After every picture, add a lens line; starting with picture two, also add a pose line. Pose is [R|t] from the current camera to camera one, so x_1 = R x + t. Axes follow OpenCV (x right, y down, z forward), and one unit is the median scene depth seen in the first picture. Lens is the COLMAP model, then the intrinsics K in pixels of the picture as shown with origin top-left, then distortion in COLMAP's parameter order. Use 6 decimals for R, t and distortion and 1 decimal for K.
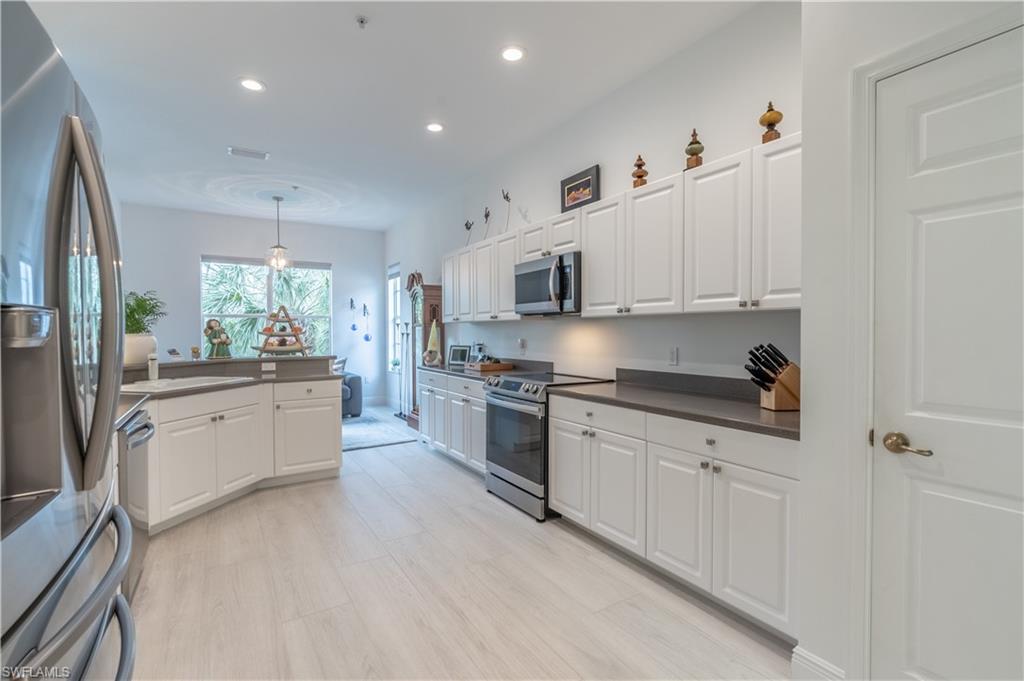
lens RADIAL K [[469.2, 0, 507.8], [0, 469.2, 340.8], [0, 0, 1]] dist [-0.013207, -0.000052]
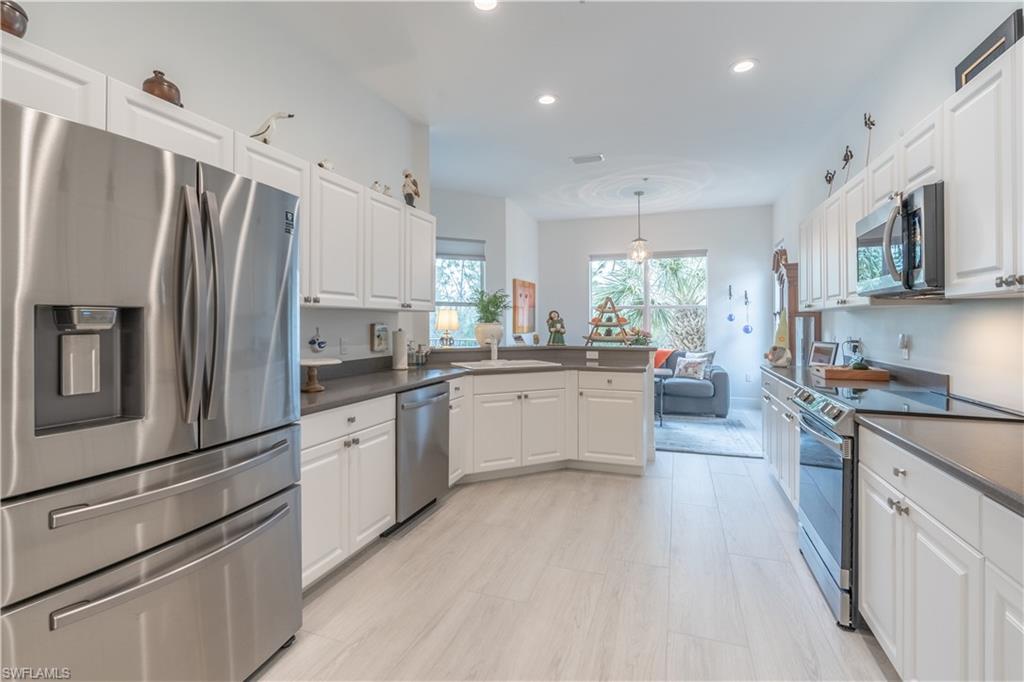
lens RADIAL K [[474.2, 0, 507.8], [0, 474.2, 320.5], [0, 0, 1]] dist [-0.001232, 0.000195]
pose [[0.620042, 0.001076, -0.784568, 0.213402], [-0.019195, 0.999721, -0.013799, -0.004464], [0.784334, 0.023616, 0.619889, 0.183527]]
